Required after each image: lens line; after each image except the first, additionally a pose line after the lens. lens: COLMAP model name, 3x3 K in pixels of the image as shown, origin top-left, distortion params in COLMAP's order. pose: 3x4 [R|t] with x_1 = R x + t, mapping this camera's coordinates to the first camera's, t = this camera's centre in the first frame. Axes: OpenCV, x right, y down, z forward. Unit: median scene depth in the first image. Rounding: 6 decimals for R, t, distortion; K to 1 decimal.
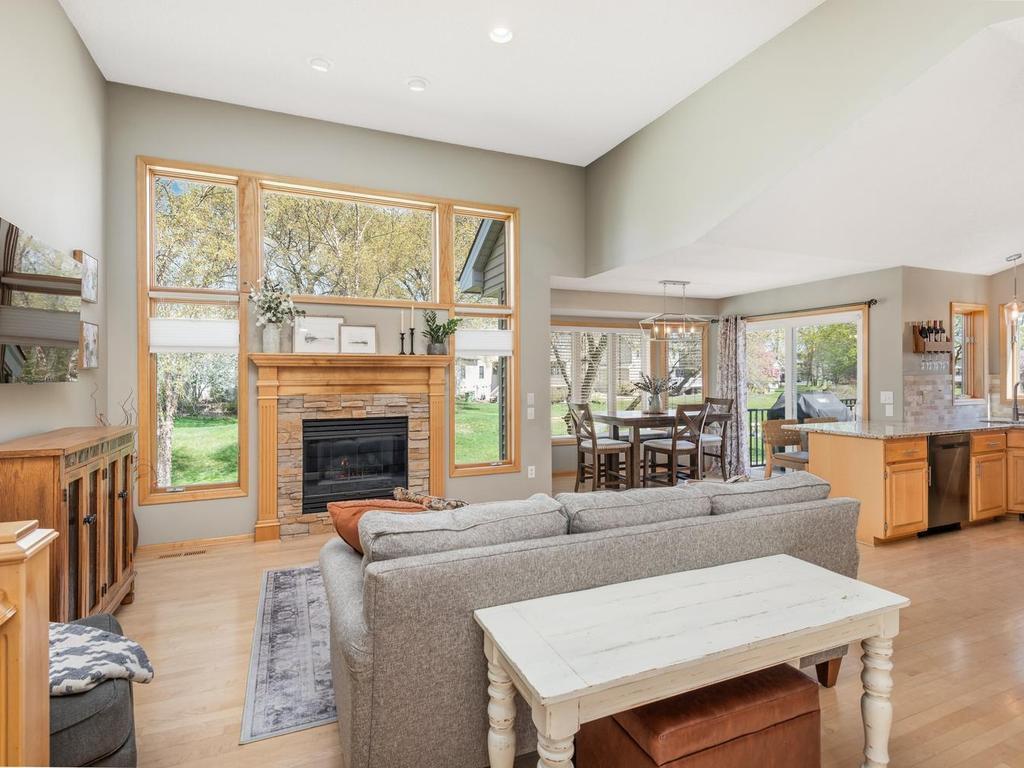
lens RADIAL K [[530.4, 0, 513.4], [0, 530.4, 378.1], [0, 0, 1]] dist [0.043113, -0.031580]
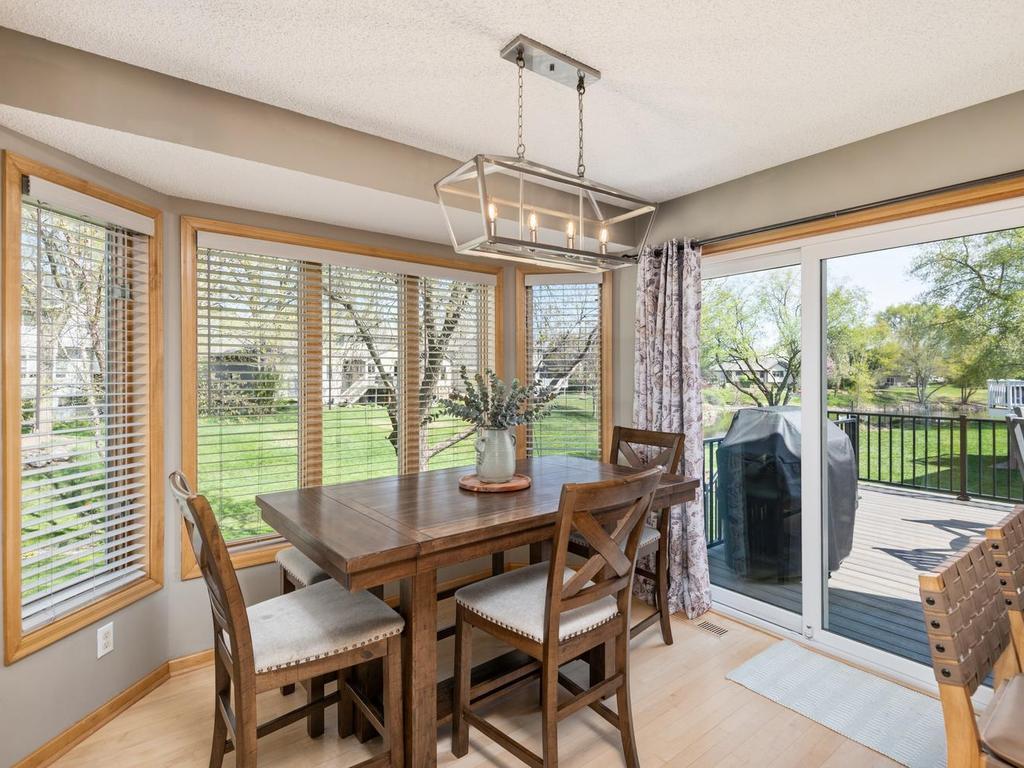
lens RADIAL K [[530.4, 0, 513.4], [0, 530.4, 378.1], [0, 0, 1]] dist [0.043113, -0.031580]
pose [[0.969627, 0.004023, 0.244556, 0.208828], [-0.003800, 0.999992, -0.001385, -0.002636], [-0.244559, 0.000414, 0.969634, 0.716123]]
